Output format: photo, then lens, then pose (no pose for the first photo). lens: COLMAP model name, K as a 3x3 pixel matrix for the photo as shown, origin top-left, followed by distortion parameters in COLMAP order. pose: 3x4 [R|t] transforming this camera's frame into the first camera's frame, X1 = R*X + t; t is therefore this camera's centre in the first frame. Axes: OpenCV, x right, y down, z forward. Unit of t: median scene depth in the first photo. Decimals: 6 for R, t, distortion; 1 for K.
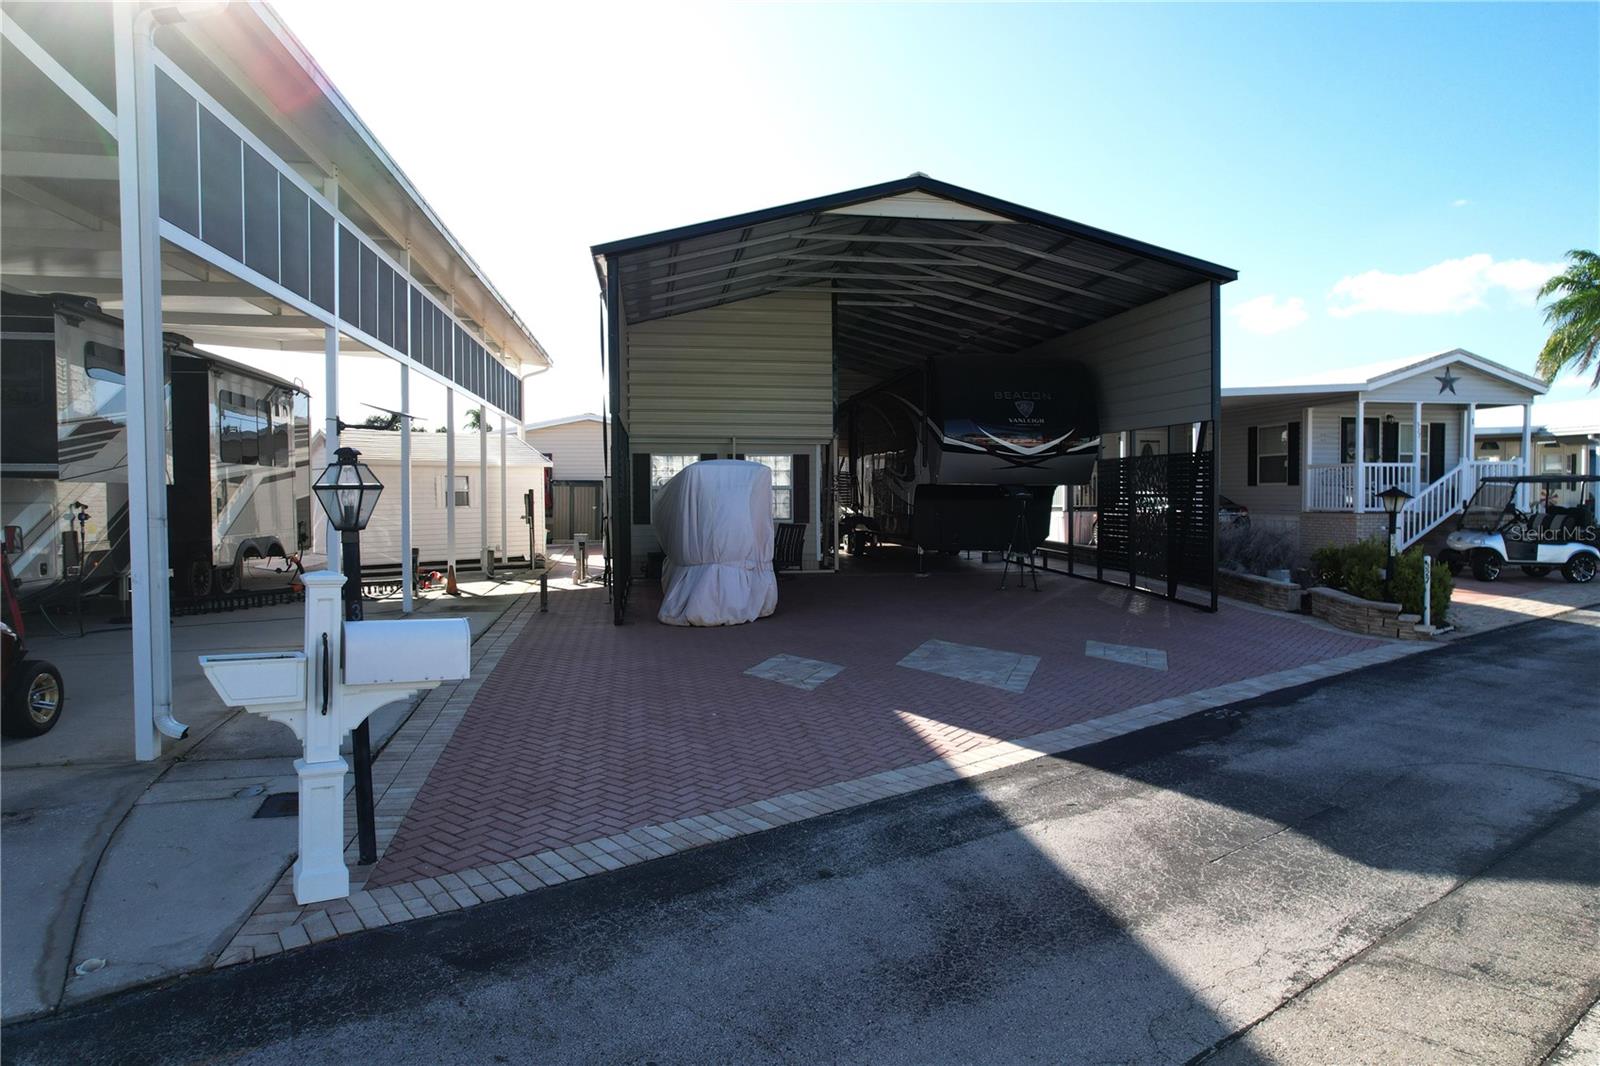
lens RADIAL K [[1024.4, 0, 809.9], [0, 1024.4, 524.9], [0, 0, 1]] dist [-0.072411, 0.061789]
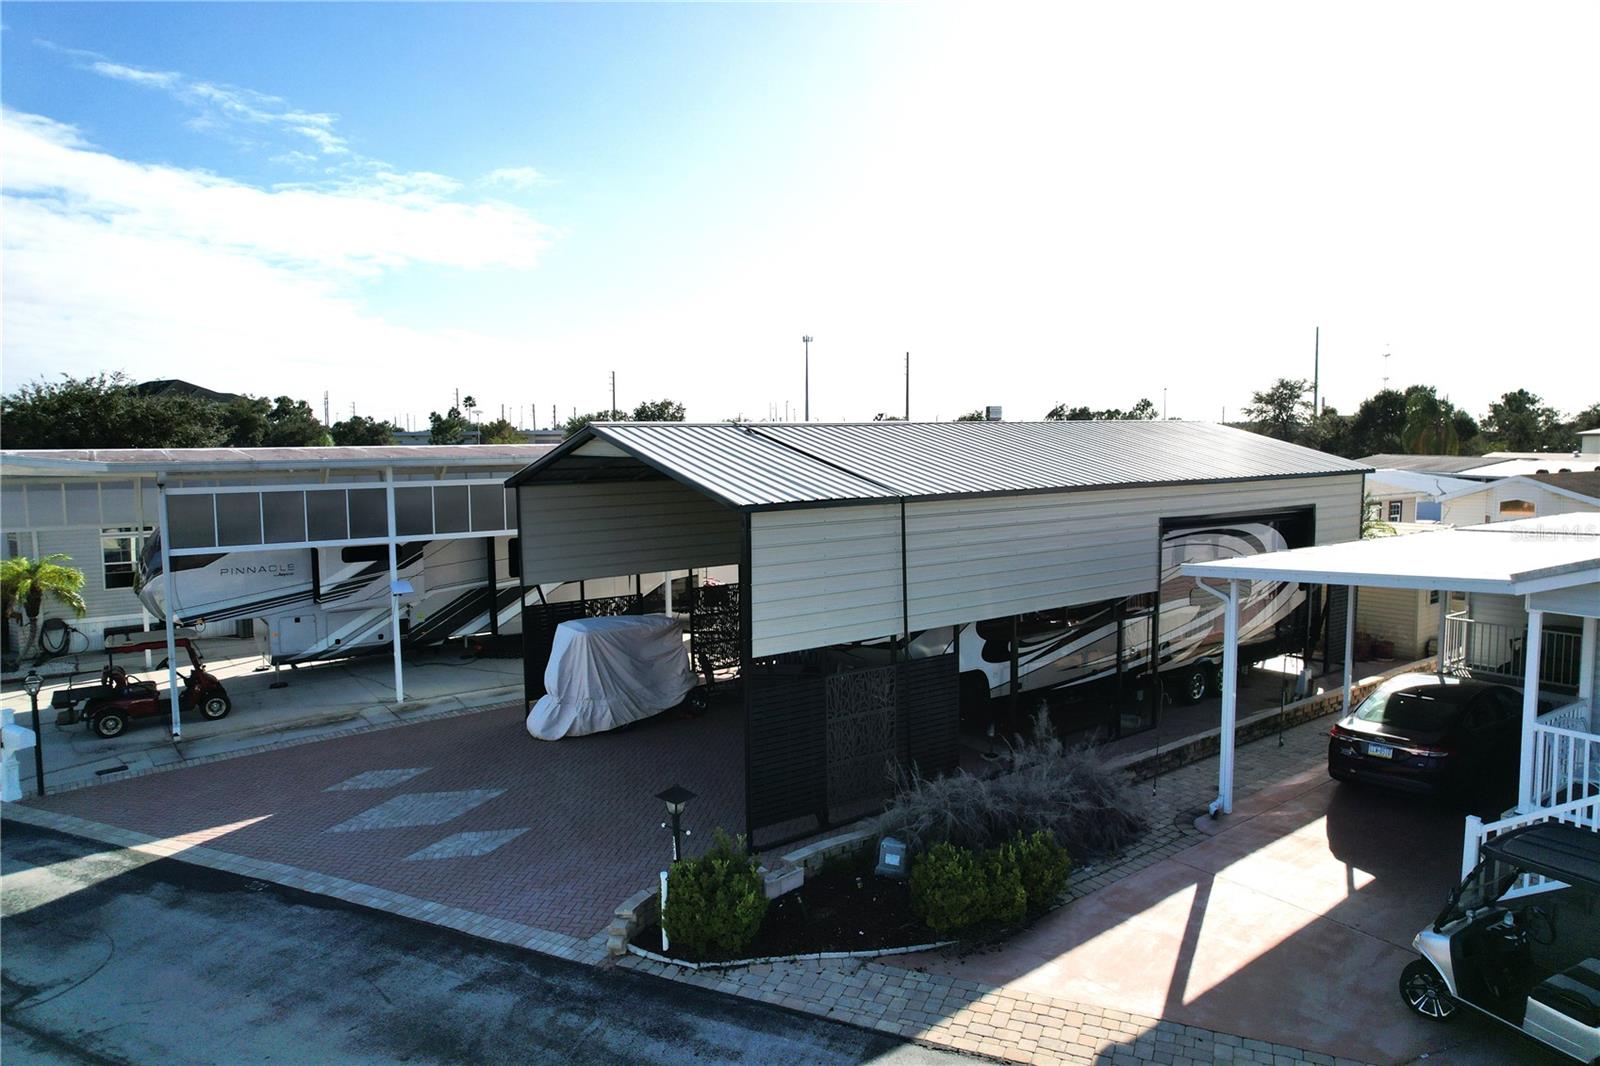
lens RADIAL K [[1024.4, 0, 815.2], [0, 1024.4, 526.0], [0, 0, 1]] dist [-0.072411, 0.061789]
pose [[0.460691, 0.076166, -0.884286, 1.471726], [-0.021974, 0.996984, 0.074426, -0.347961], [0.887289, -0.014856, 0.460975, 0.726414]]
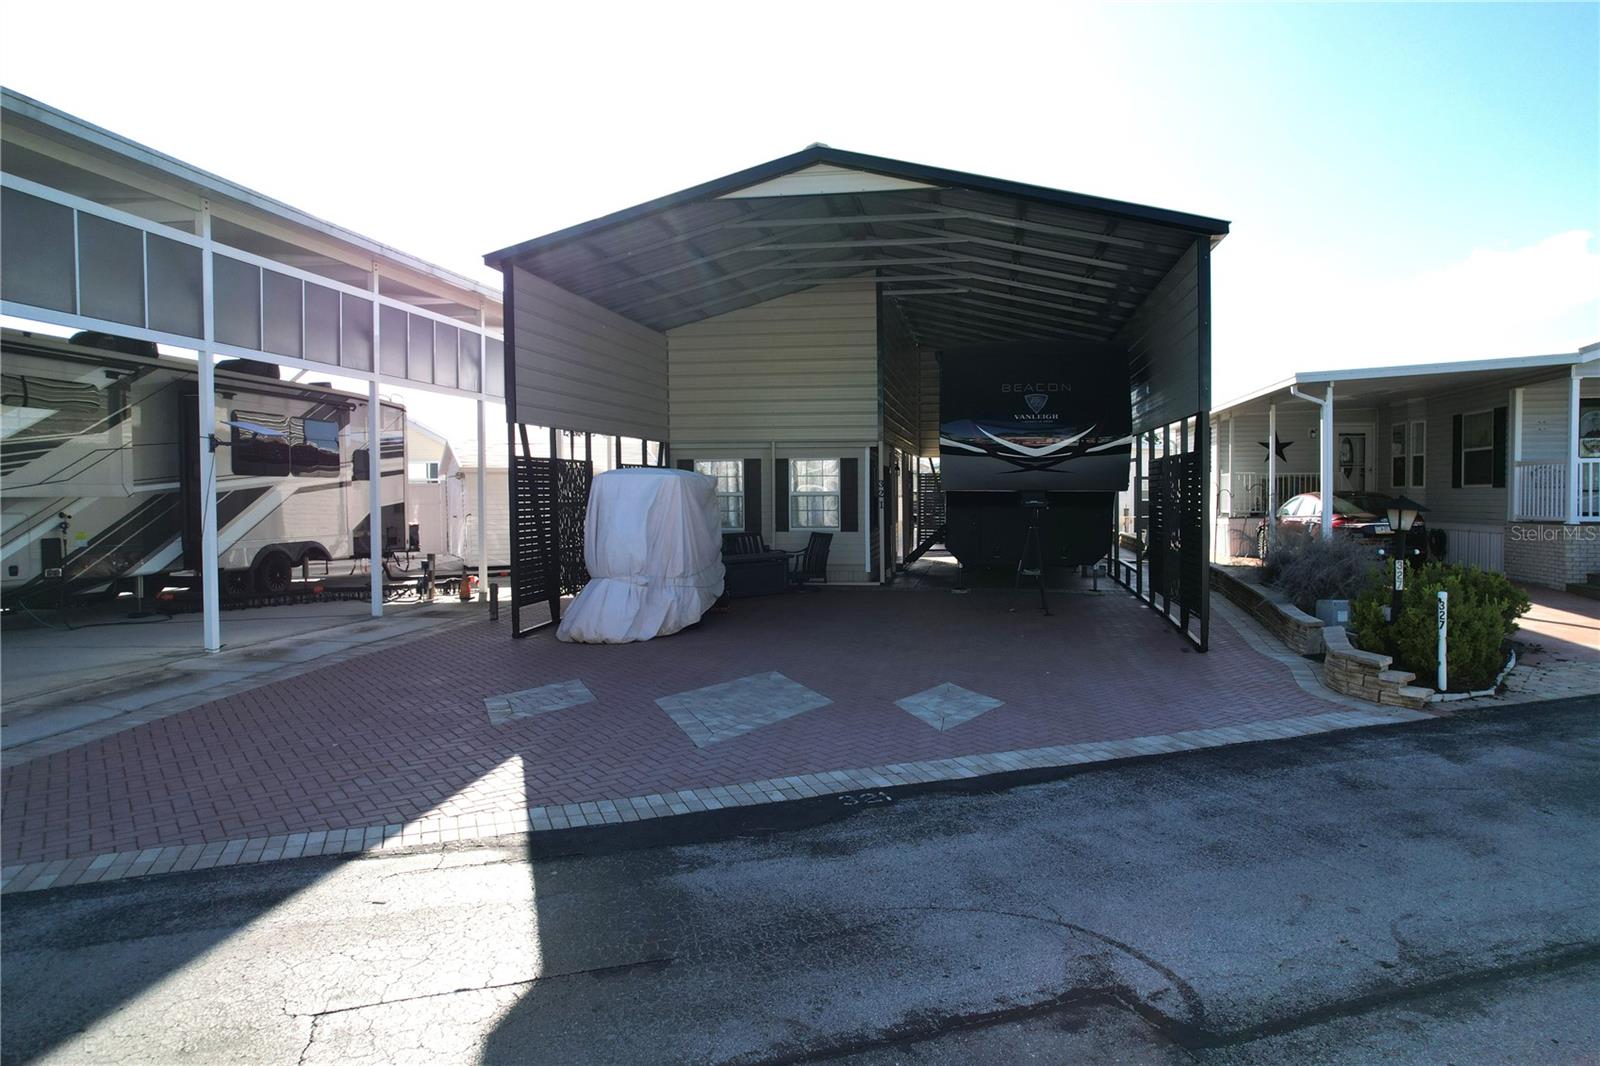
lens RADIAL K [[1024.4, 0, 808.3], [0, 1024.4, 522.3], [0, 0, 1]] dist [-0.072411, 0.061789]
pose [[0.947943, 0.006140, -0.318382, 0.420025], [-0.006542, 0.999979, -0.000193, -0.016178], [0.318374, 0.002266, 0.947962, 0.171118]]
